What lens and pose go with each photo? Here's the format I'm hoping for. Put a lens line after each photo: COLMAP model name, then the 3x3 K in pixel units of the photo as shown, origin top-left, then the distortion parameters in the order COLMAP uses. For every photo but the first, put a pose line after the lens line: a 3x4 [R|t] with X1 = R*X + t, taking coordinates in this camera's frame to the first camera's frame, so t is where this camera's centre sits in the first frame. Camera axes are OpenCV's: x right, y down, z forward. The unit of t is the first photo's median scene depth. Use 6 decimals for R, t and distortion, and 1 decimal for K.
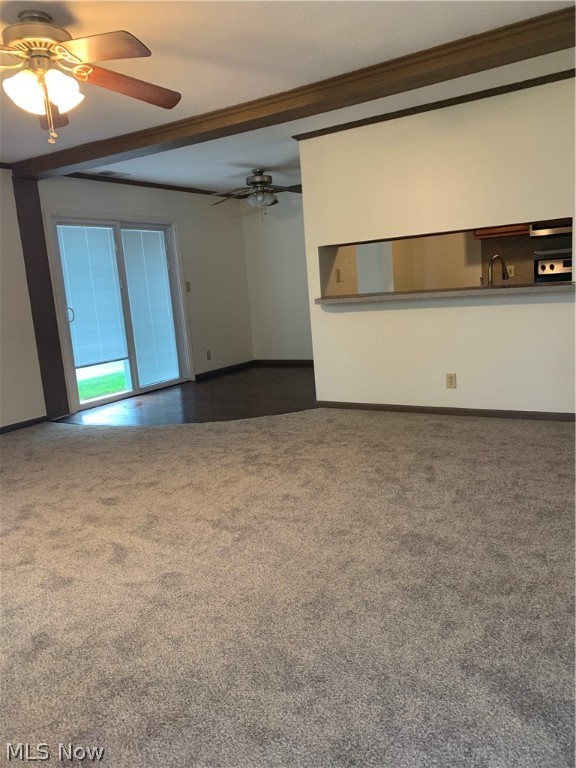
lens RADIAL K [[593.8, 0, 286.2], [0, 593.8, 381.6], [0, 0, 1]] dist [0.009960, -0.005728]
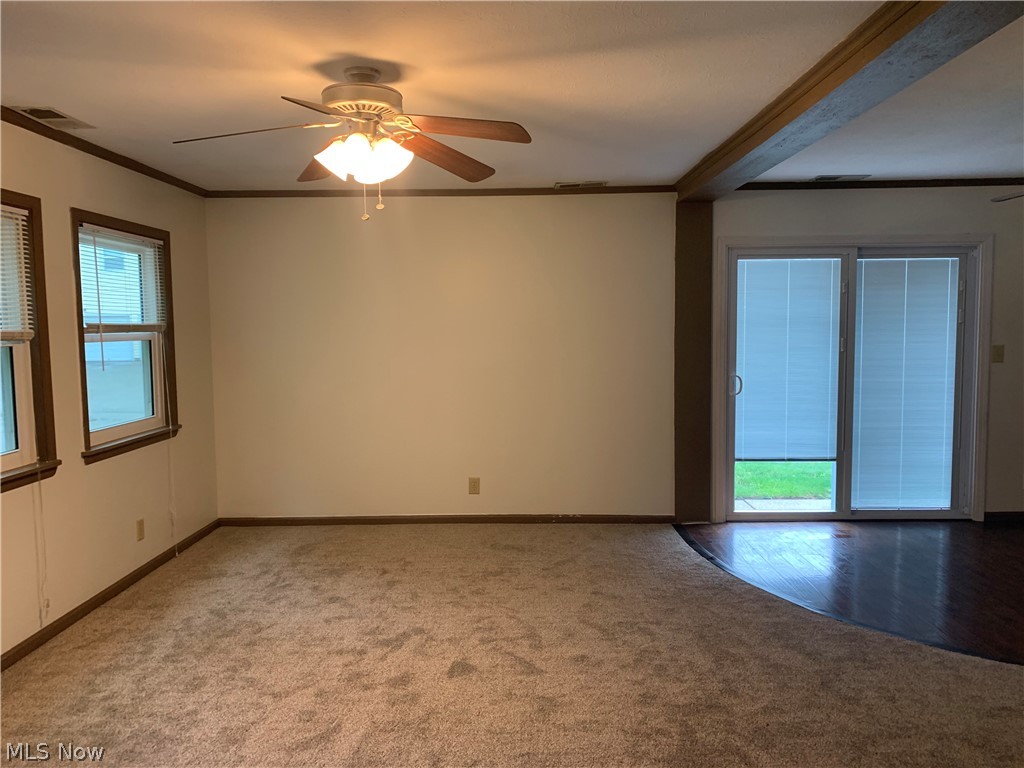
lens RADIAL K [[791.7, 0, 510.4], [0, 791.7, 386.7], [0, 0, 1]] dist [0.009960, -0.005728]
pose [[0.497197, 0.143542, -0.855681, 0.438565], [-0.166939, 0.983619, 0.068003, -0.184620], [0.851426, 0.109036, 0.513016, 0.414188]]
